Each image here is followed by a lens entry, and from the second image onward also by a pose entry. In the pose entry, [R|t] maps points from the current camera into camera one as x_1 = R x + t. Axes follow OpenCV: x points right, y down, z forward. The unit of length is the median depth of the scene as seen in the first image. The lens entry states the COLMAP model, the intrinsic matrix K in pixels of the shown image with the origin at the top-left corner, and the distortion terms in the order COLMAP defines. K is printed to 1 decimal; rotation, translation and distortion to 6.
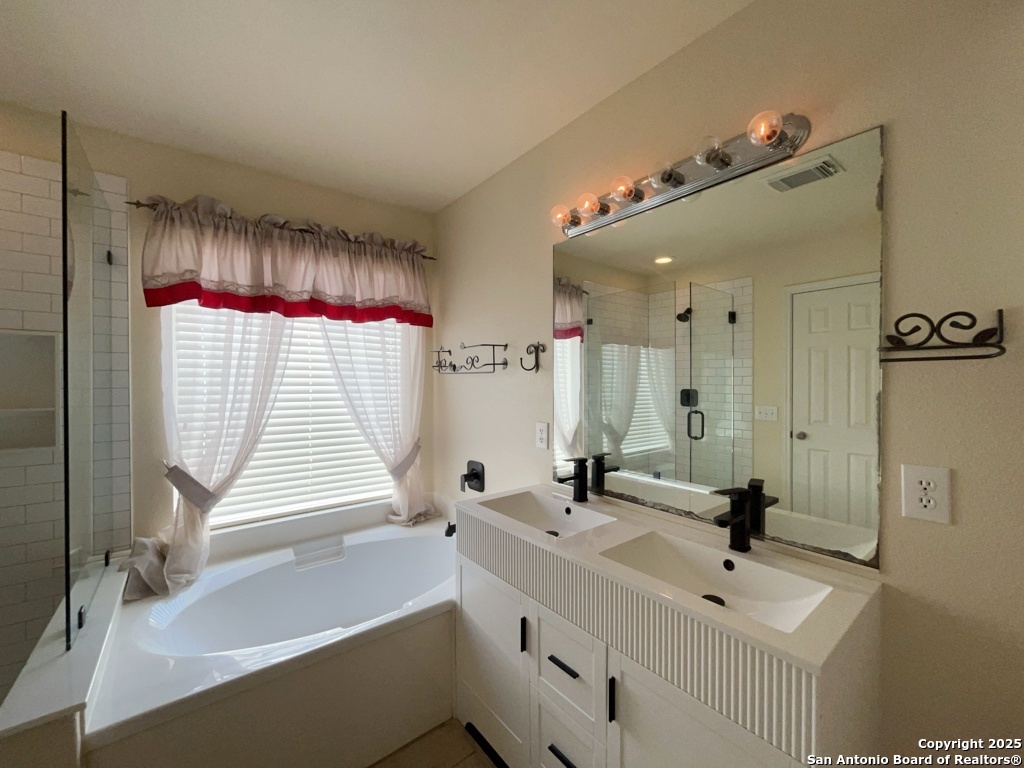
lens RADIAL K [[412.6, 0, 514.5], [0, 412.6, 385.9], [0, 0, 1]] dist [-0.000975, -0.000704]
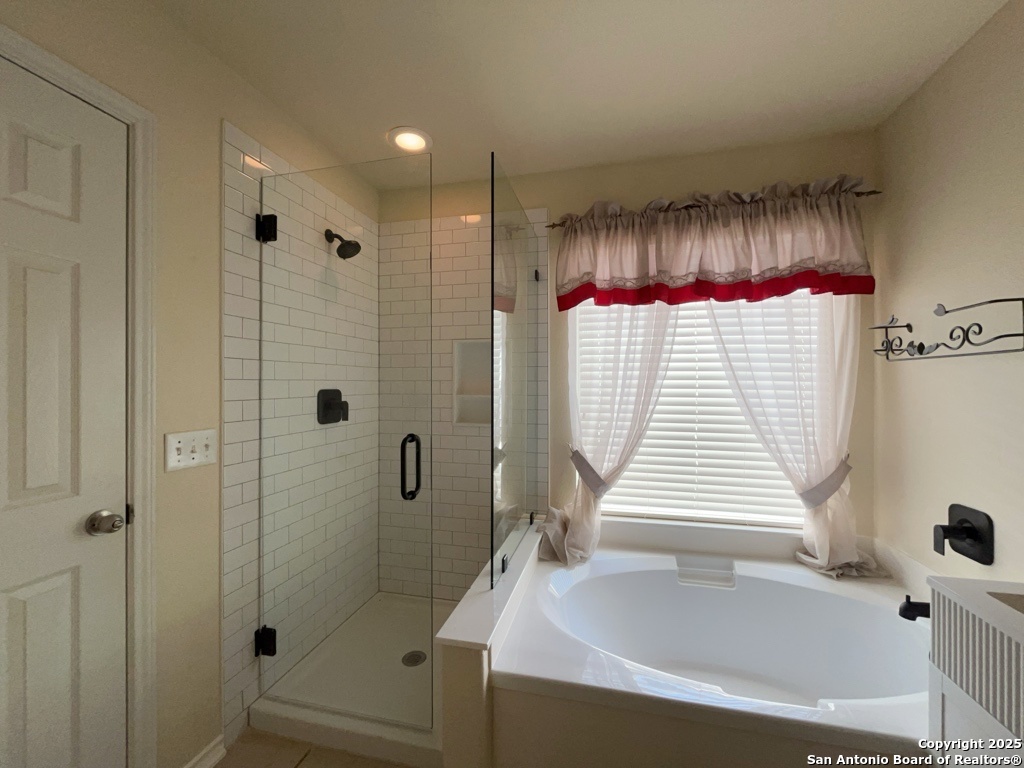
lens RADIAL K [[412.6, 0, 514.5], [0, 412.6, 385.9], [0, 0, 1]] dist [-0.000975, -0.000704]
pose [[0.617895, 0.002158, -0.786257, -0.039834], [-0.008733, 0.999953, -0.004119, 0.021814], [0.786212, 0.009411, 0.617885, 0.152102]]
